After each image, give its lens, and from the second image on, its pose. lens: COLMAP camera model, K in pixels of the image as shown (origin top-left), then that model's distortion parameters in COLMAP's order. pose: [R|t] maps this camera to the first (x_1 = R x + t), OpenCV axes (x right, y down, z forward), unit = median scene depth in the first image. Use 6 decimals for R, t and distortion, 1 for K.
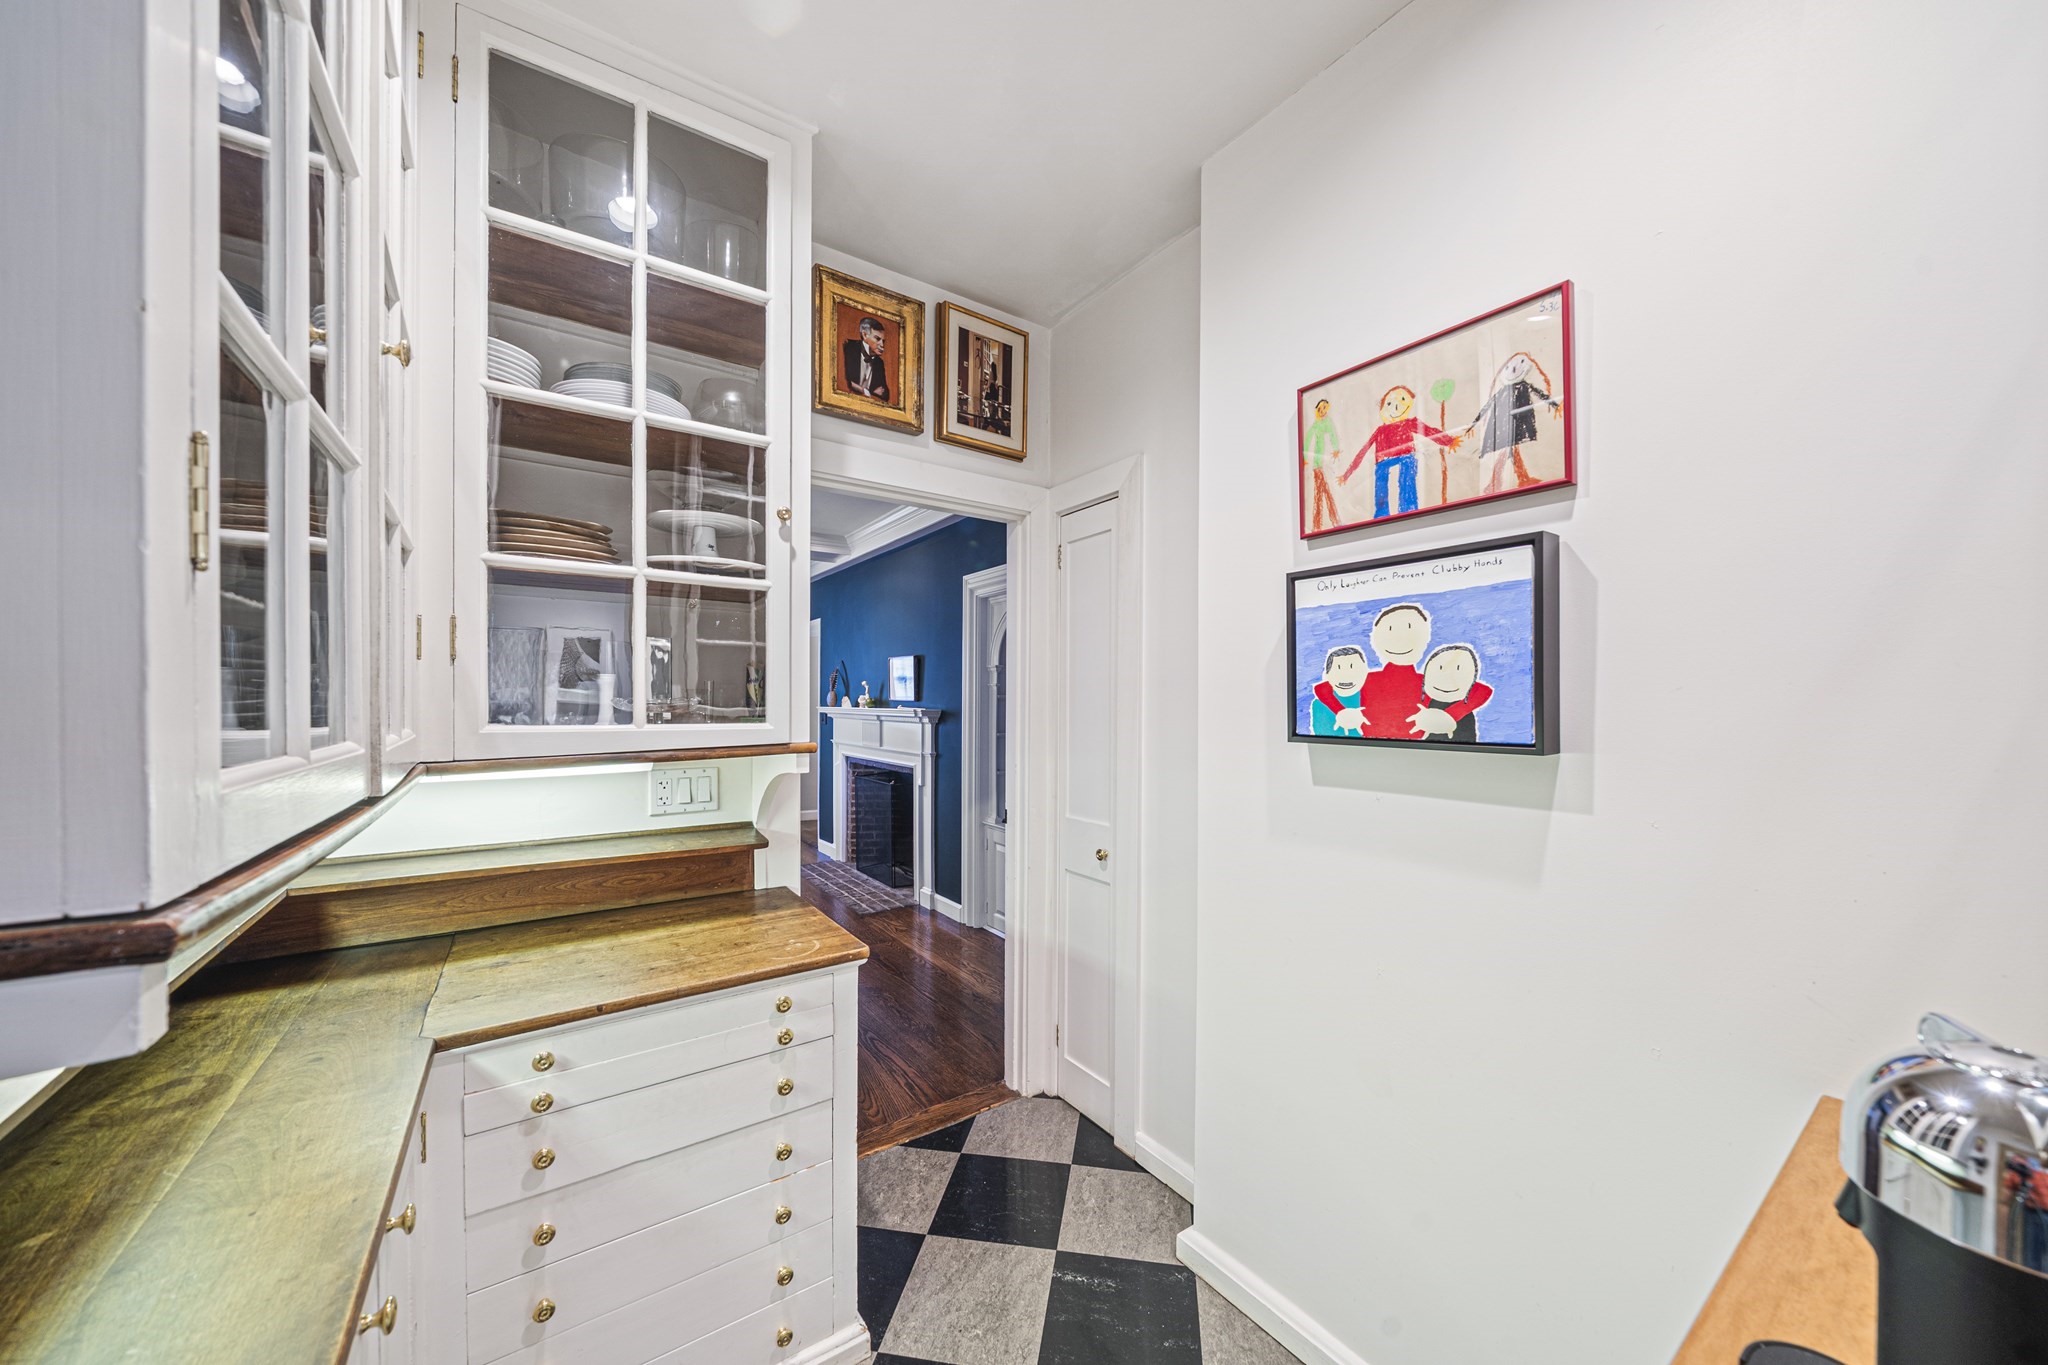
lens RADIAL K [[711.8, 0, 1025.3], [0, 711.8, 701.3], [0, 0, 1]] dist [-0.005510, -0.000236]
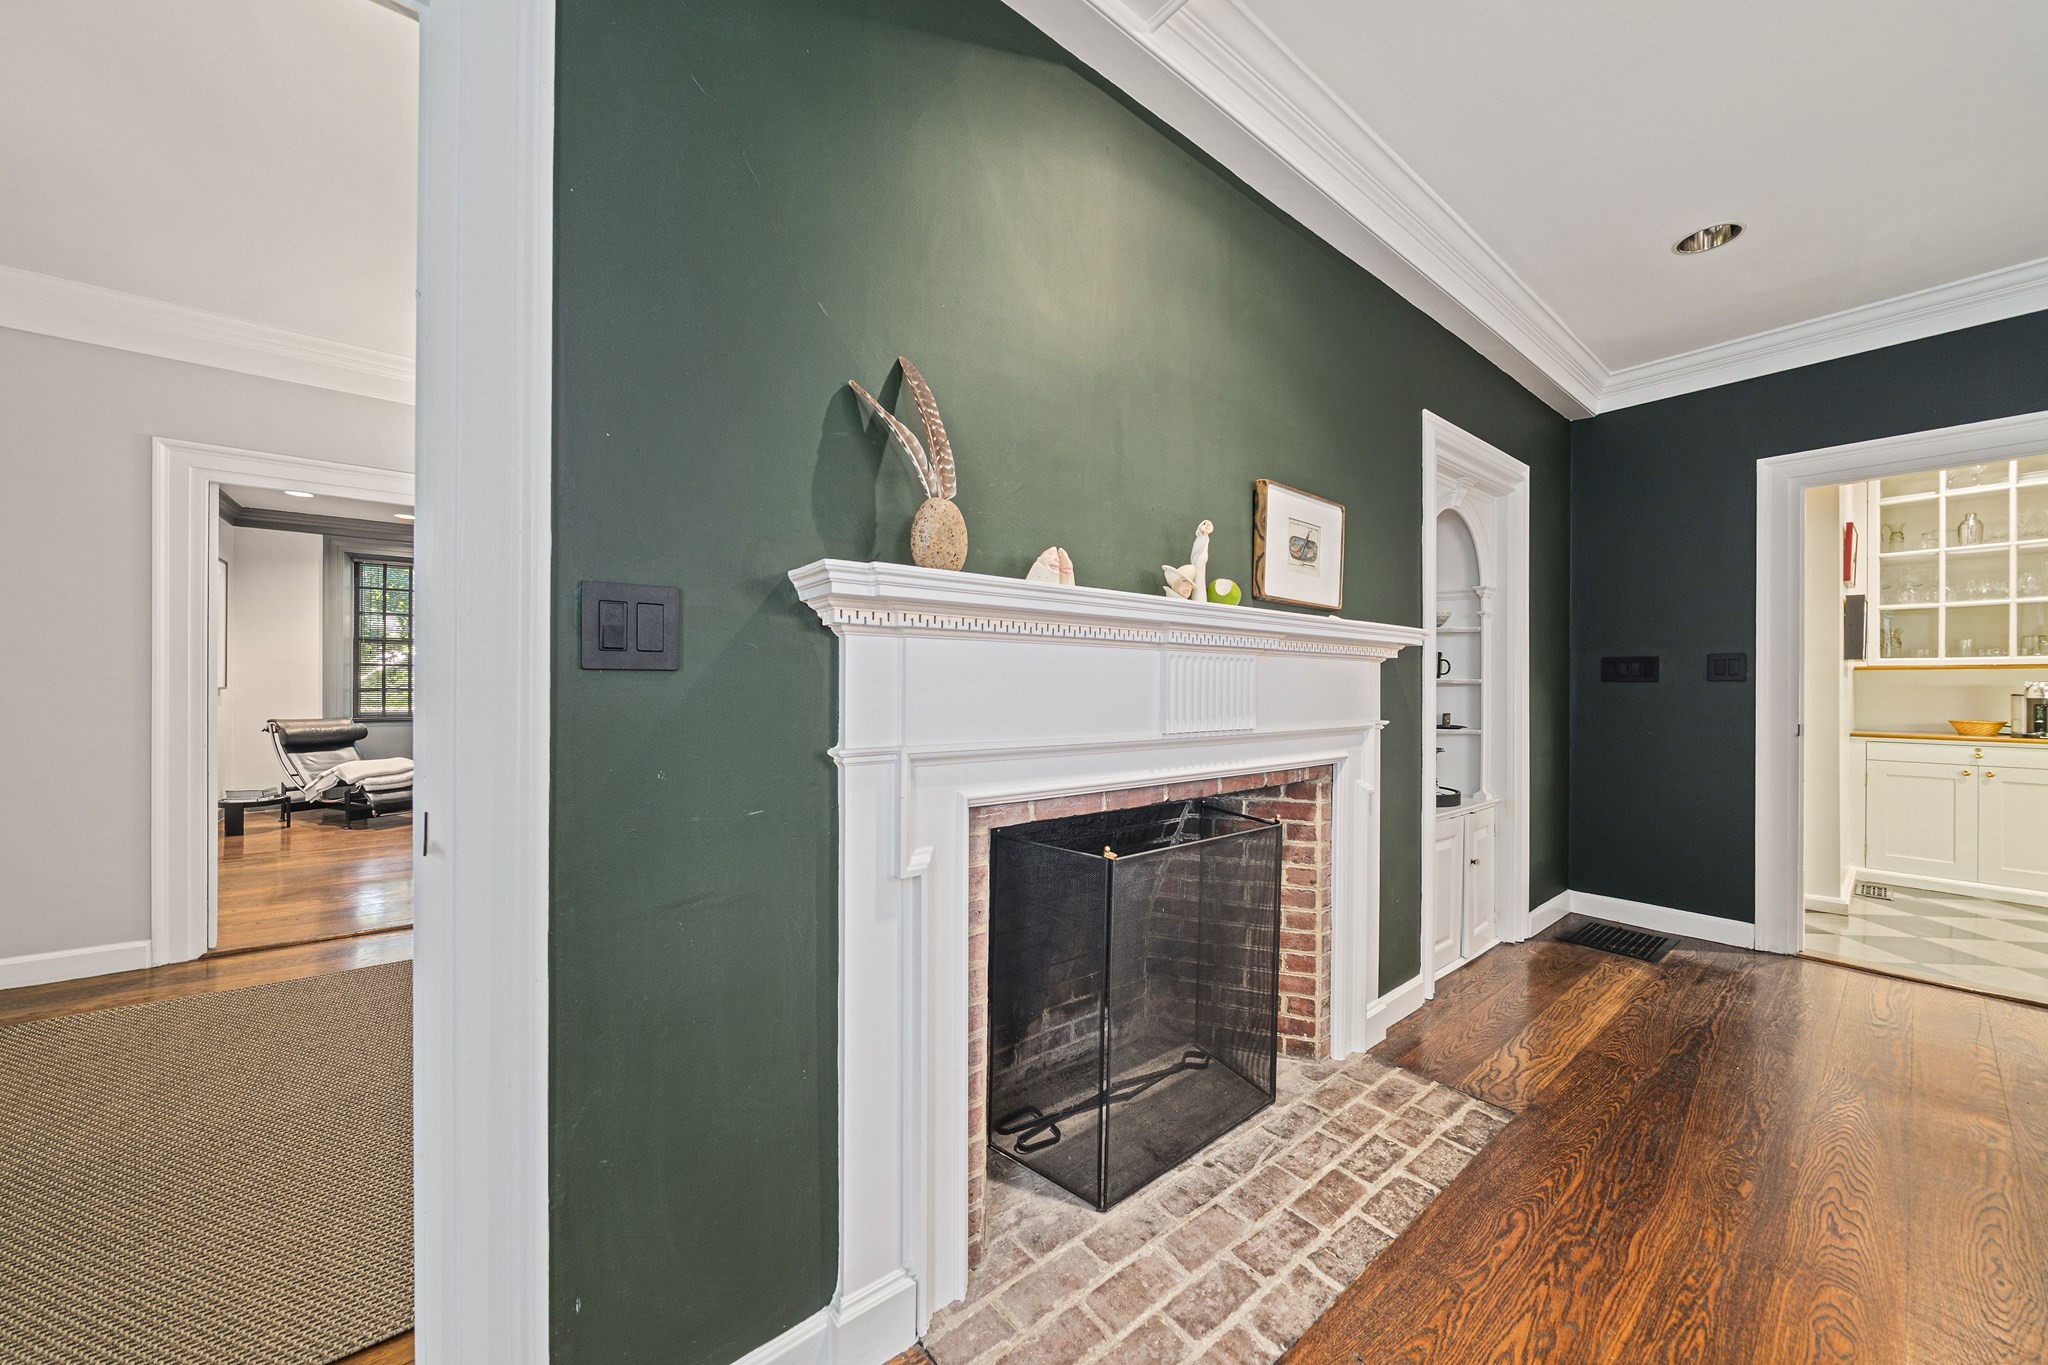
lens RADIAL K [[711.8, 0, 1032.3], [0, 711.8, 686.8], [0, 0, 1]] dist [-0.005510, -0.000236]
pose [[-0.065338, 0.007104, 0.997838, -0.573066], [-0.001175, 0.999973, -0.007196, 0.050833], [-0.997862, -0.001643, -0.065328, 1.199412]]
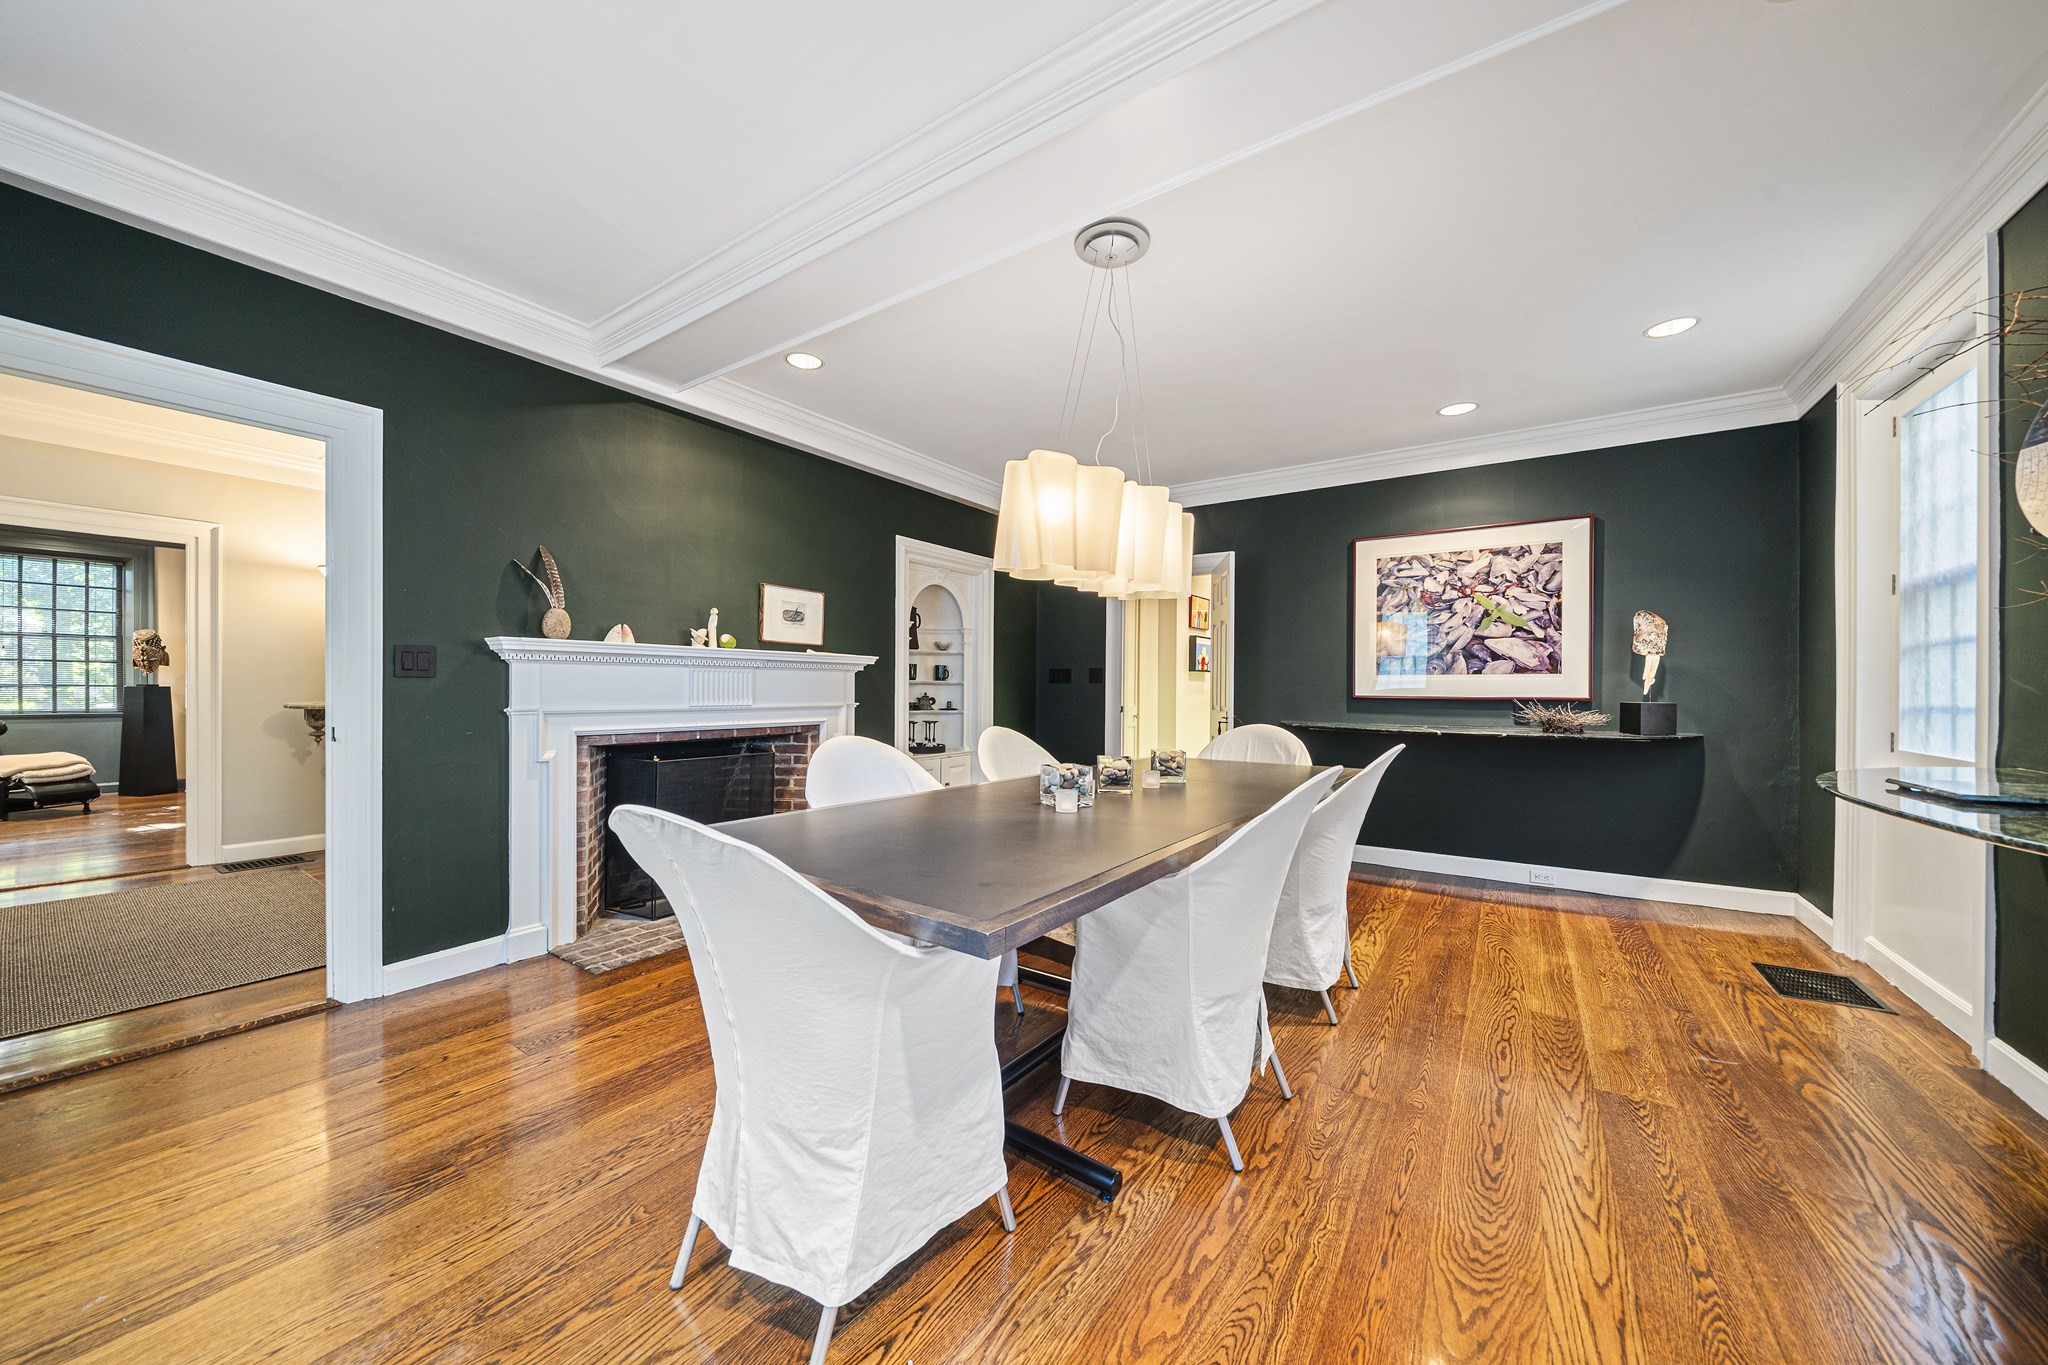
lens RADIAL K [[711.8, 0, 1027.5], [0, 711.8, 688.4], [0, 0, 1]] dist [-0.005510, -0.000236]
pose [[-0.356431, 0.002560, 0.934318, -1.031256], [-0.001674, 0.999993, -0.003378, 0.053731], [-0.934320, -0.002768, -0.356424, 1.057719]]
